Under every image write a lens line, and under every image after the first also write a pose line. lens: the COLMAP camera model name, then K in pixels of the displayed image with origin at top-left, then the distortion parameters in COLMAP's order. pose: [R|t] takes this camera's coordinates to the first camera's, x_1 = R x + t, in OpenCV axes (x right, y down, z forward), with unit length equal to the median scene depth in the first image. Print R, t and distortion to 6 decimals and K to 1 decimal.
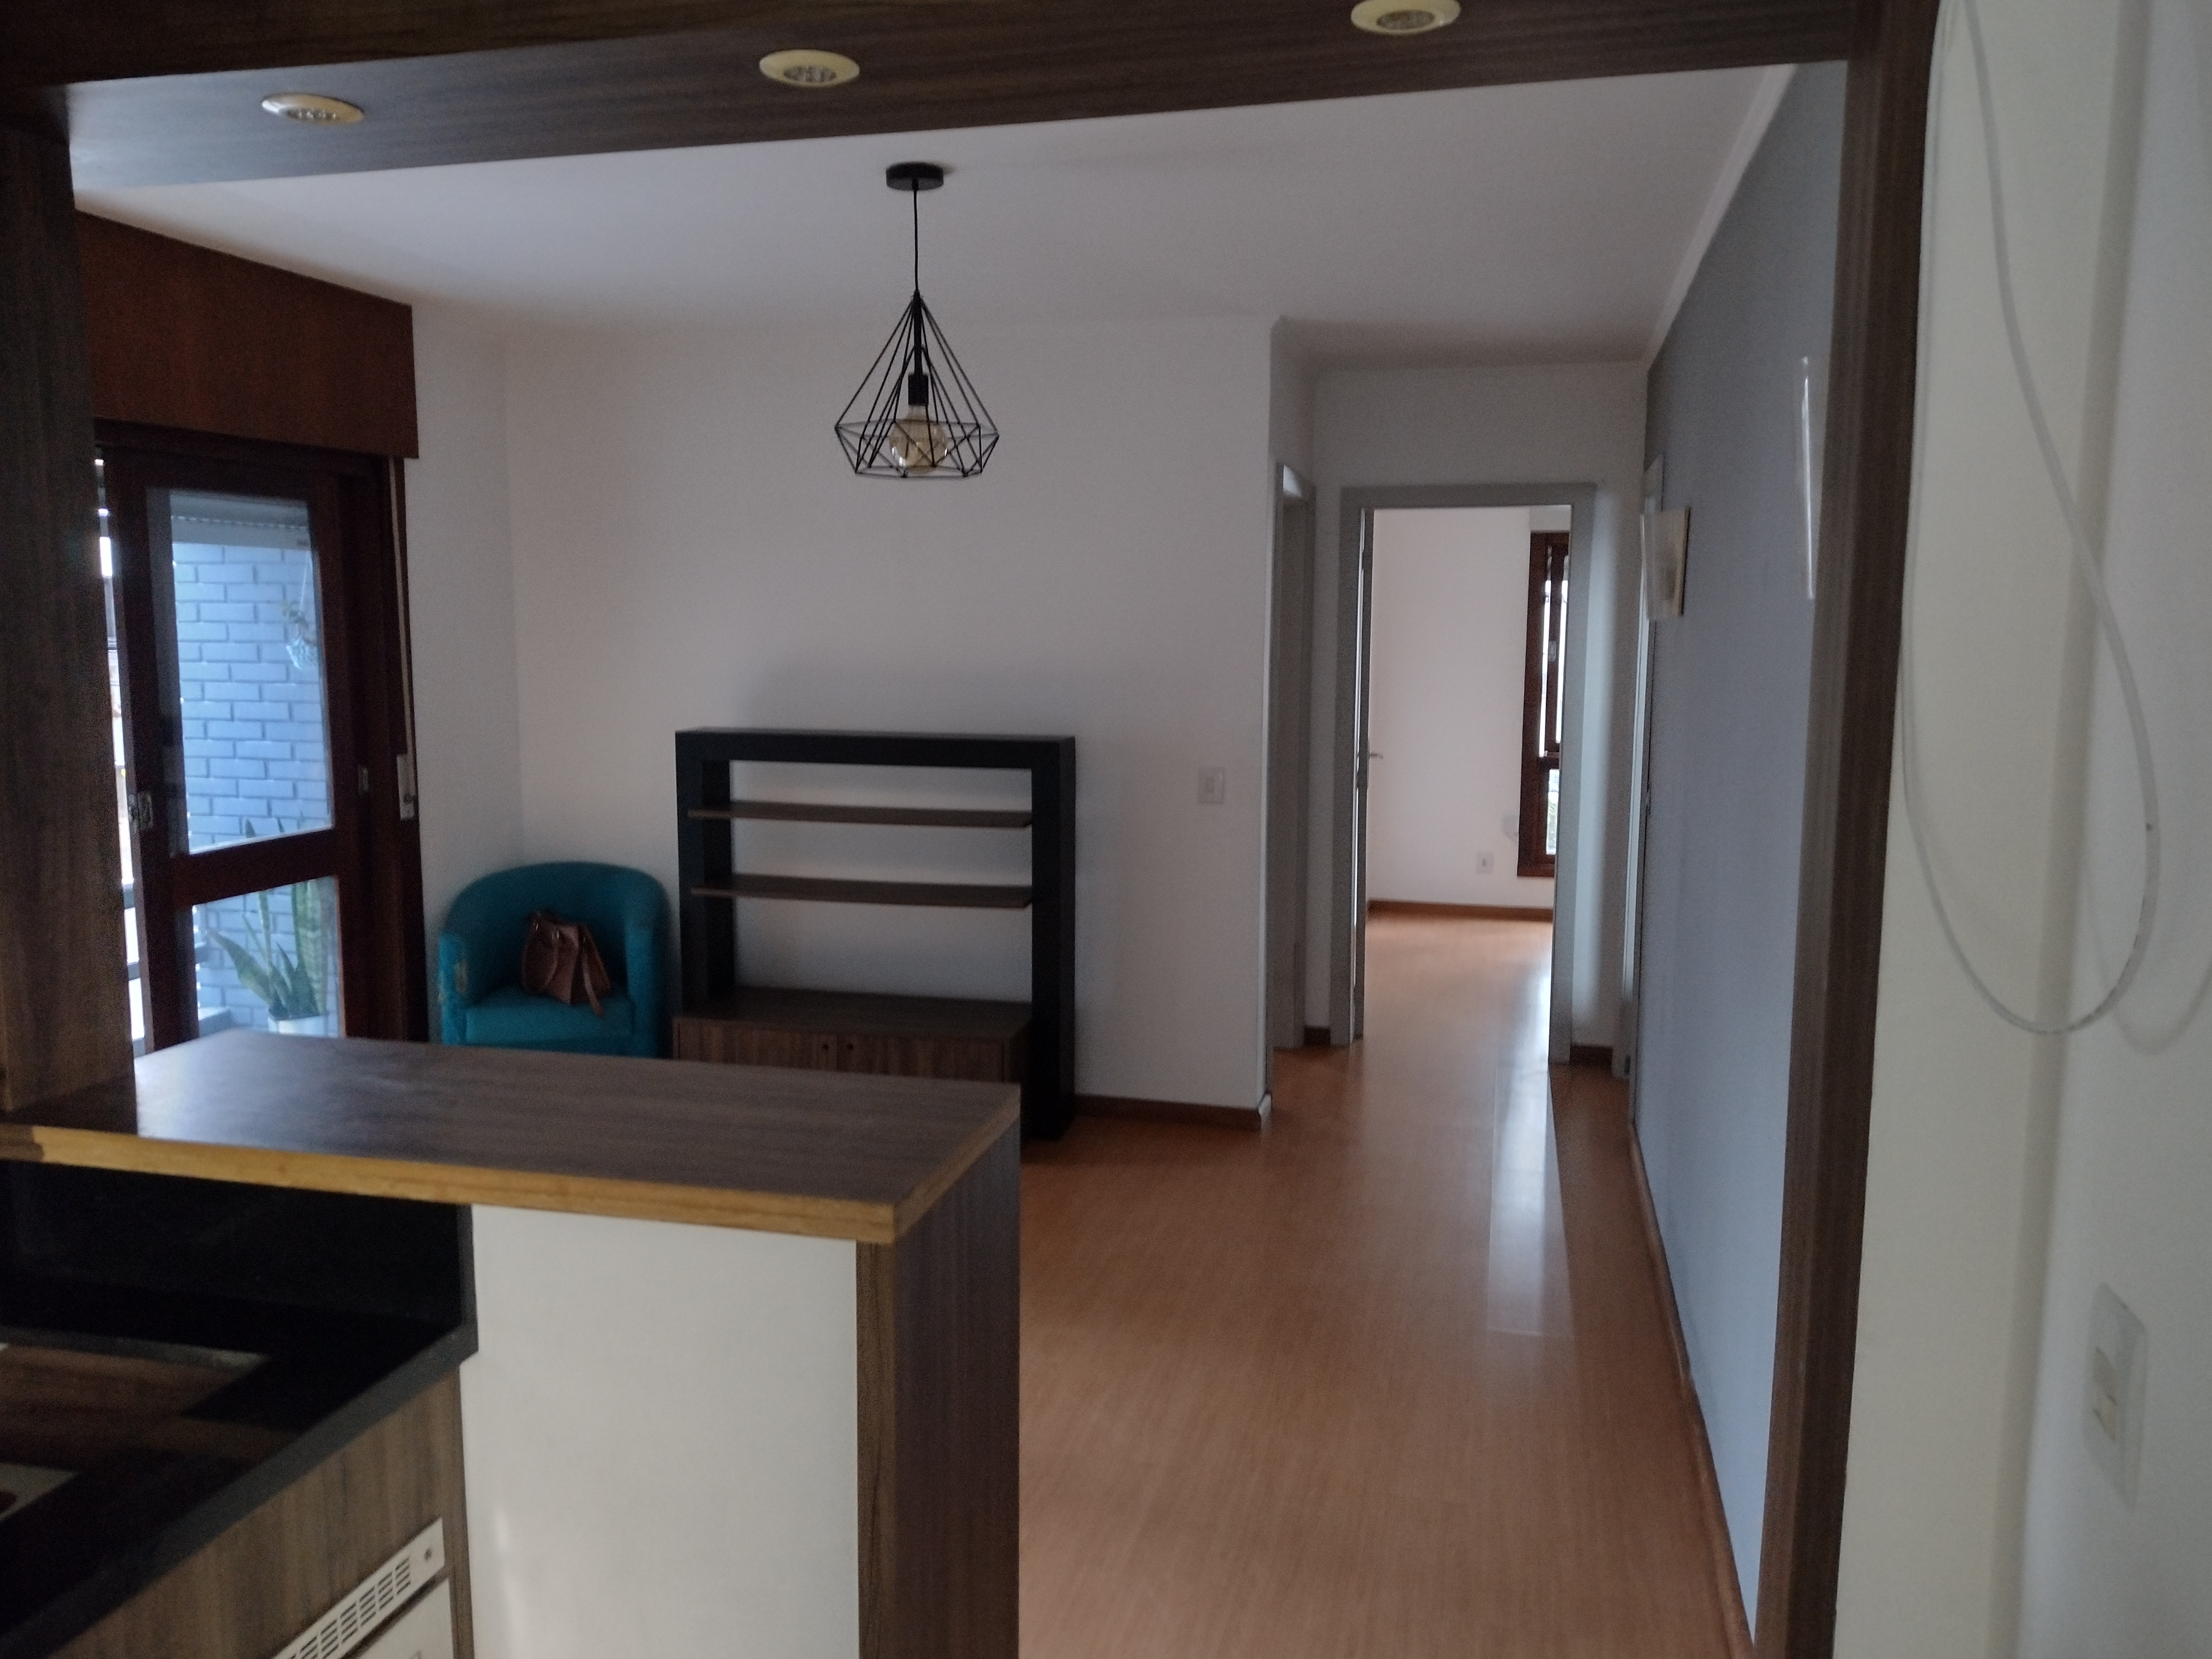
lens RADIAL K [[1662.3, 0, 1082.1], [0, 1662.3, 840.3], [0, 0, 1]] dist [0.042672, -0.047184]
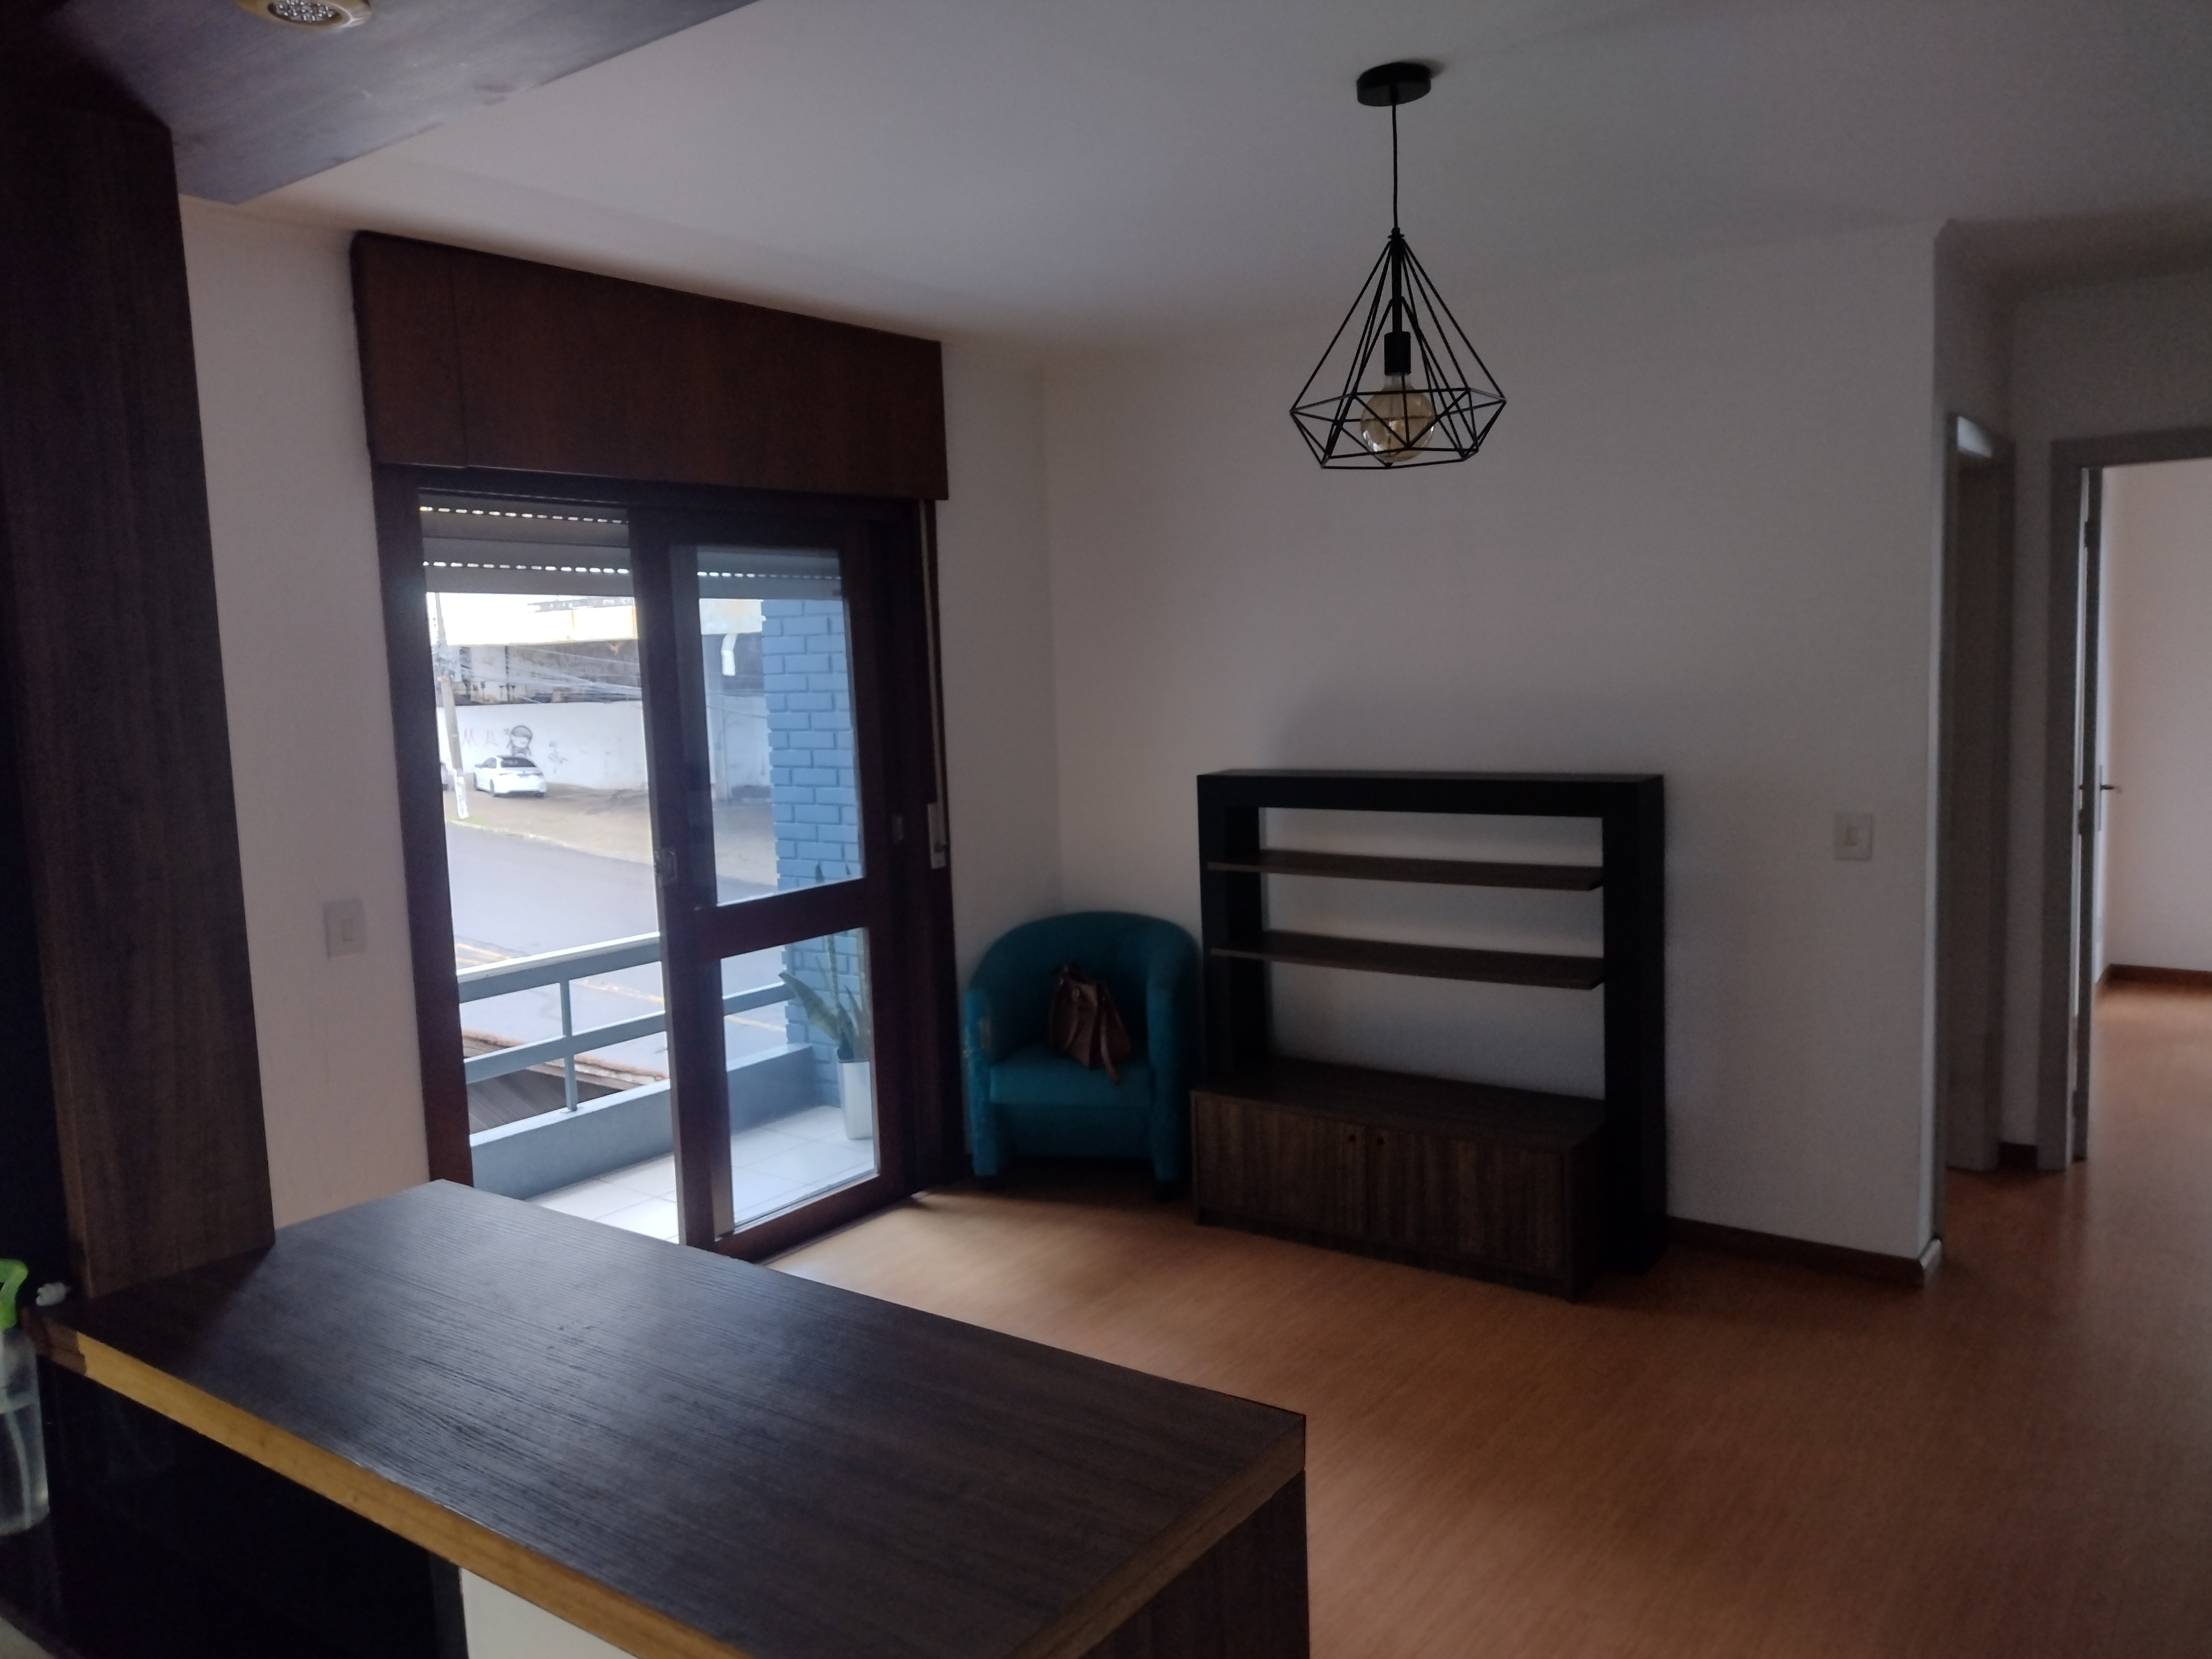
lens RADIAL K [[1662.3, 0, 1063.8], [0, 1662.3, 838.5], [0, 0, 1]] dist [0.042672, -0.047184]
pose [[0.923359, 0.001370, -0.383936, 0.037884], [-0.006852, 0.999893, -0.012912, -0.018433], [0.383877, 0.014553, 0.923269, 0.134906]]
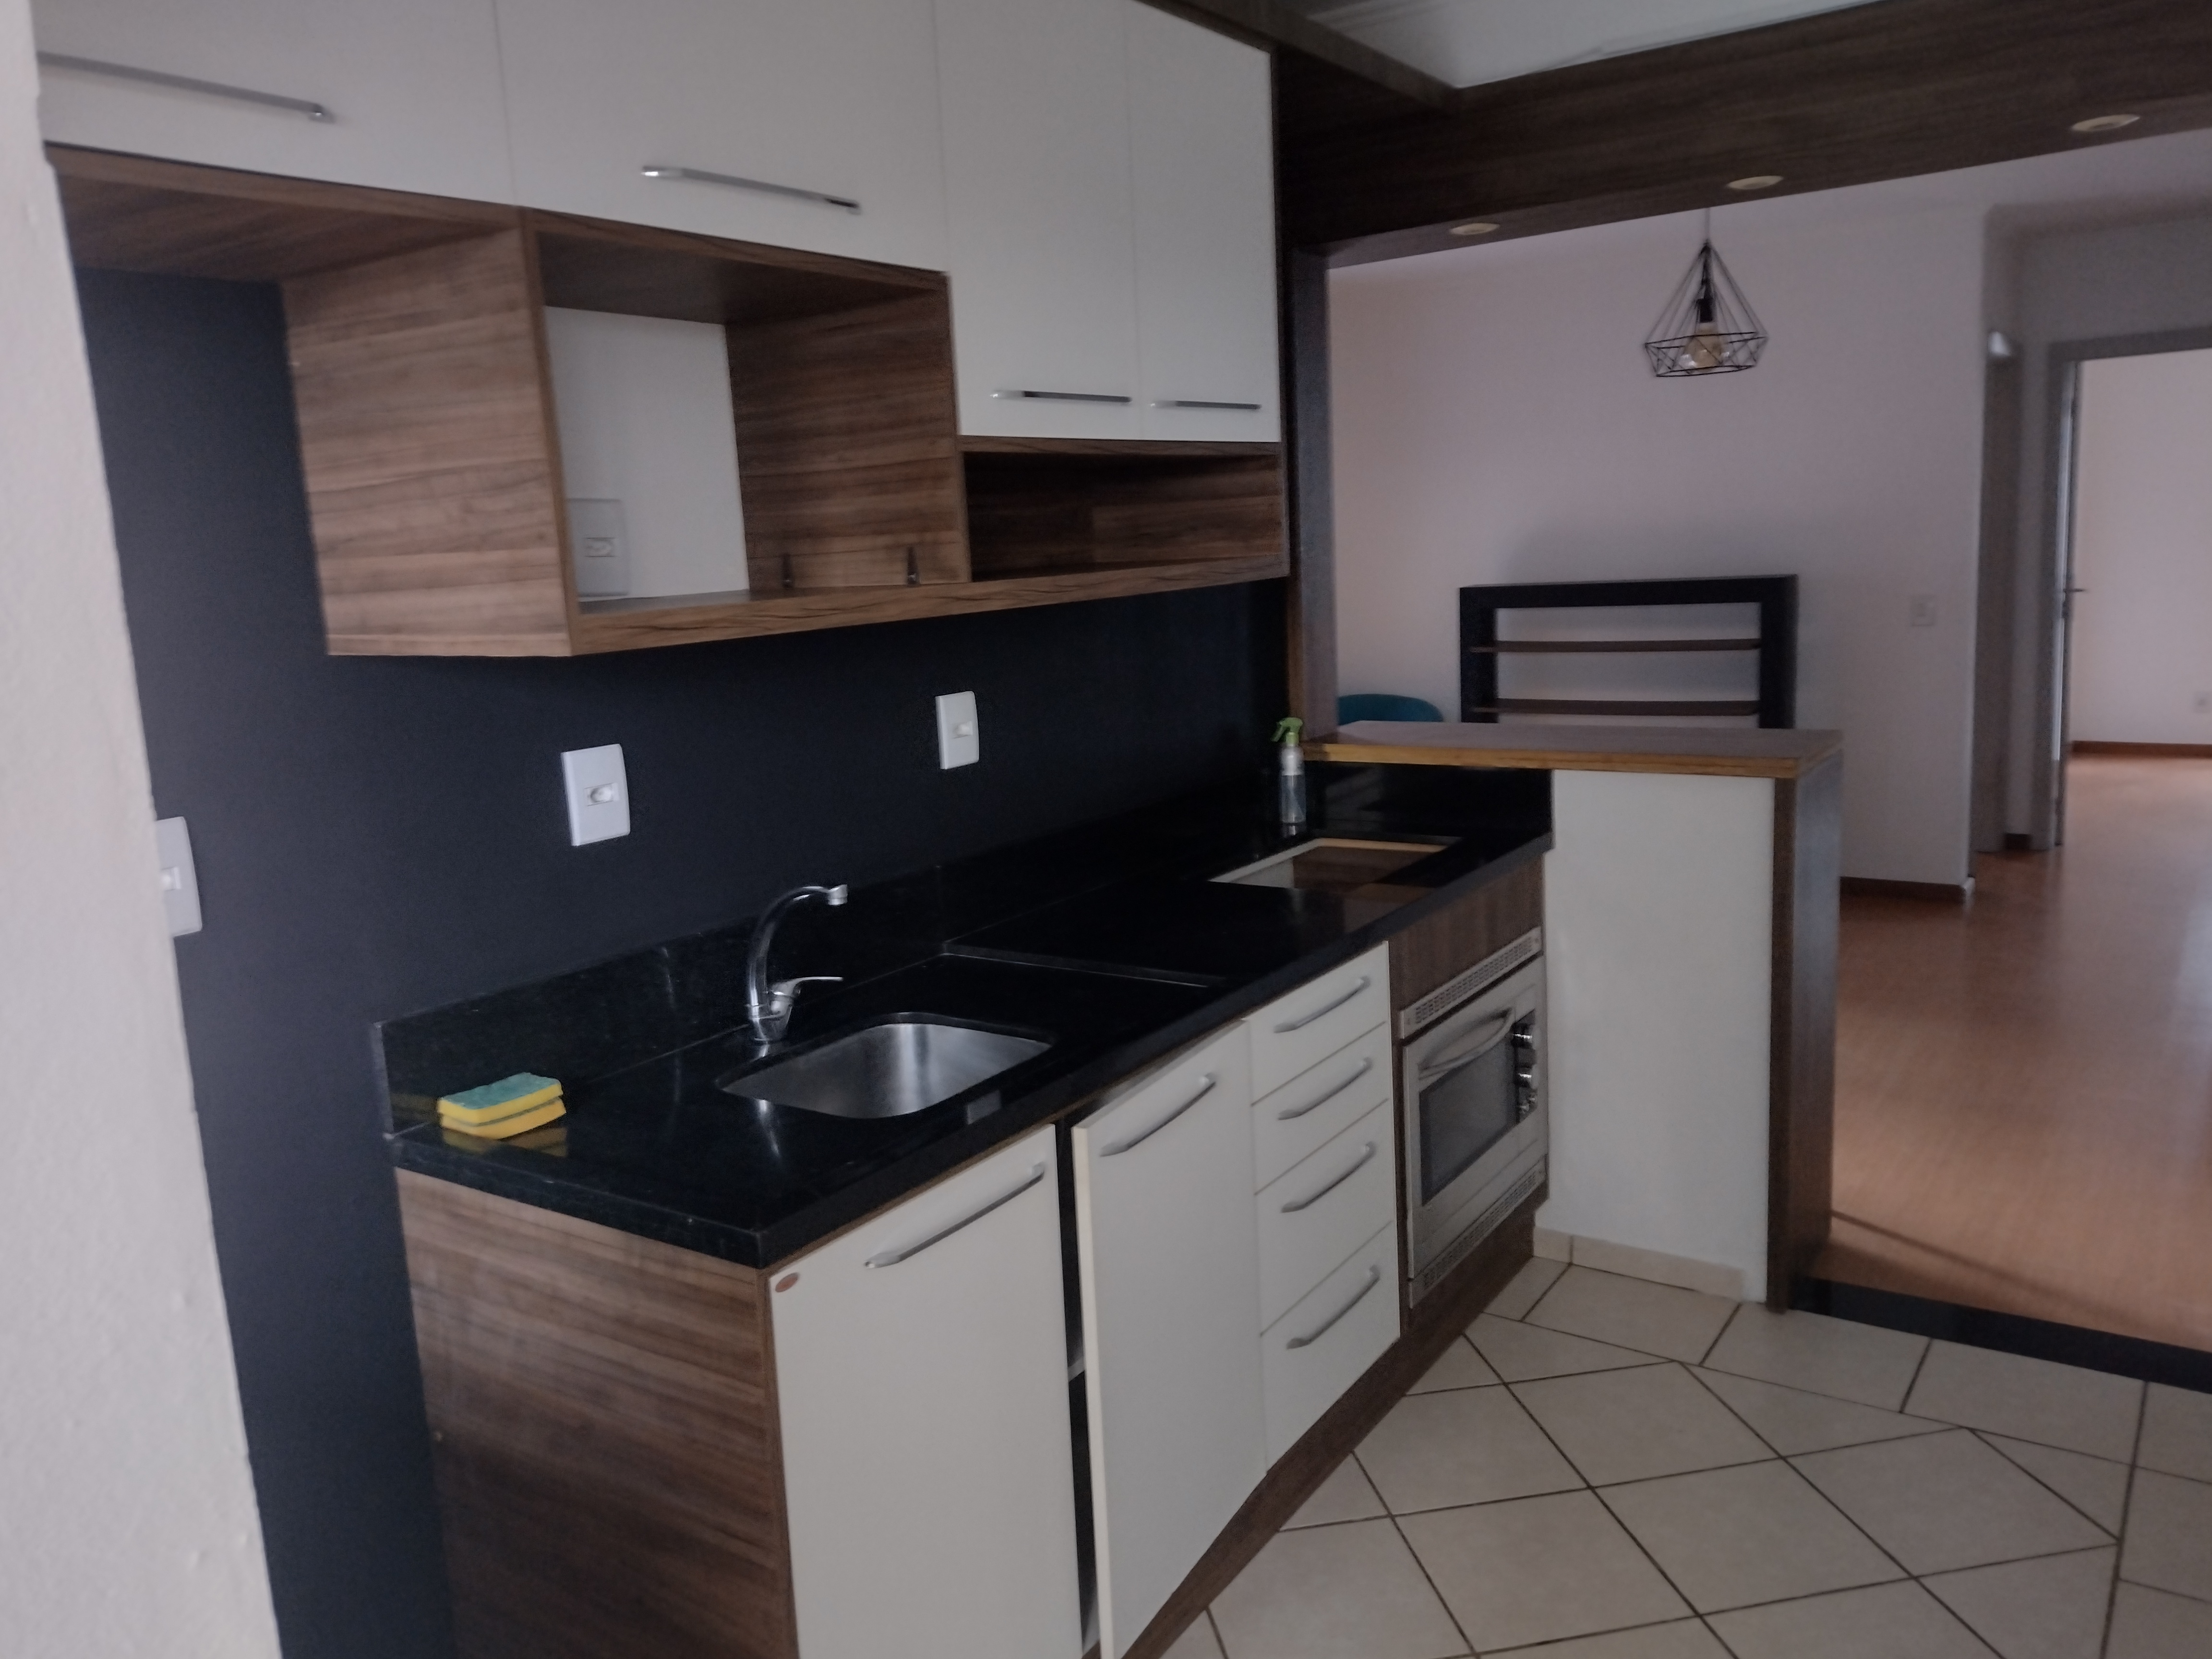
lens RADIAL K [[1680.6, 0, 1114.1], [0, 1680.6, 822.5], [0, 0, 1]] dist [0.020769, -0.032778]
pose [[0.940216, 0.005558, -0.340533, -0.051426], [0.011453, 0.998785, 0.047923, 0.051726], [0.340386, -0.048958, 0.939011, -0.318045]]
